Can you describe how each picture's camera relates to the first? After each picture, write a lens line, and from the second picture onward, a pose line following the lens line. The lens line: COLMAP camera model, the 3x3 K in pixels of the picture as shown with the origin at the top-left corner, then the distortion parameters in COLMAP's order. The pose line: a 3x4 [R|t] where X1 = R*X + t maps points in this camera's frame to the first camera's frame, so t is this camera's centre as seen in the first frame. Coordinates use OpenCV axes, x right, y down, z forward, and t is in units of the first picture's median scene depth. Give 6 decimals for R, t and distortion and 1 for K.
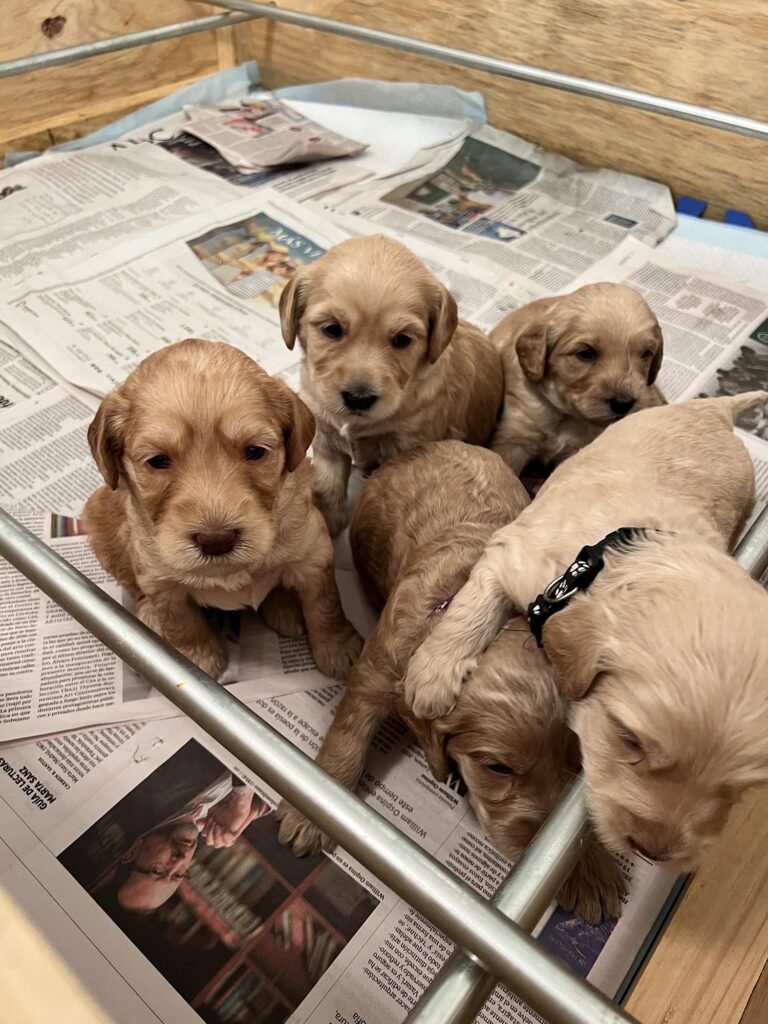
lens RADIAL K [[788.1, 0, 384.0], [0, 788.1, 512.0], [0, 0, 1]] dist [-0.006272, -0.004347]
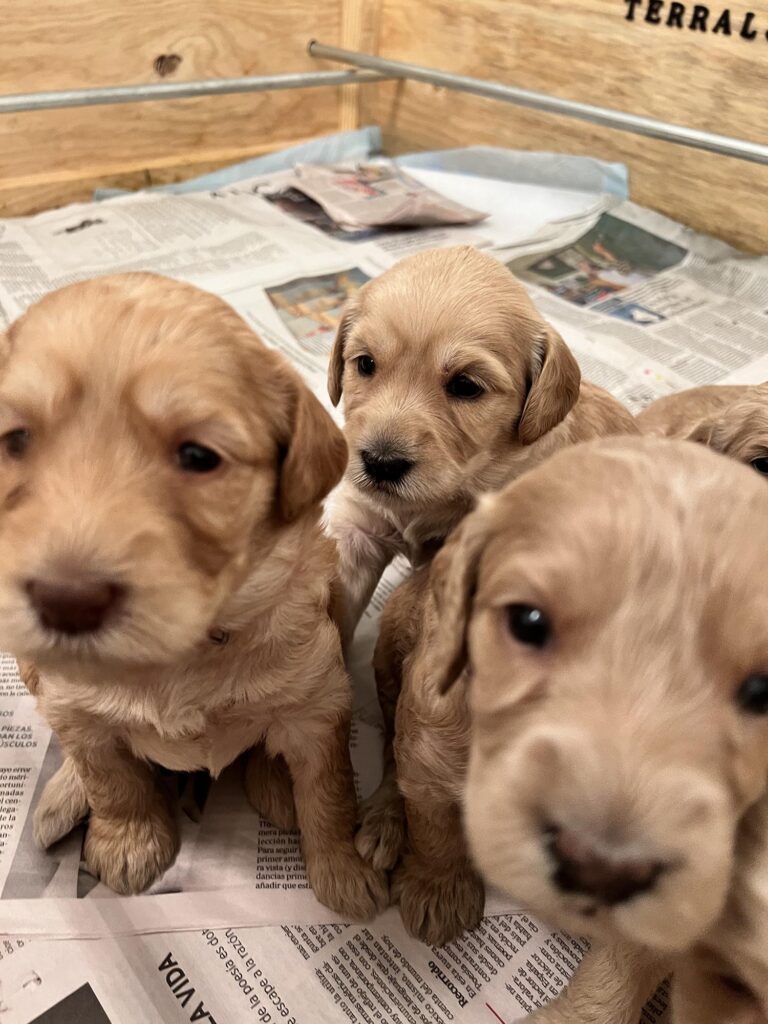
lens RADIAL K [[788.1, 0, 384.0], [0, 788.1, 512.0], [0, 0, 1]] dist [-0.006272, -0.004347]
pose [[0.986217, 0.117632, -0.116354, 0.006352], [-0.131334, 0.984279, -0.118095, -0.015435], [0.100633, 0.131748, 0.986162, 0.166324]]
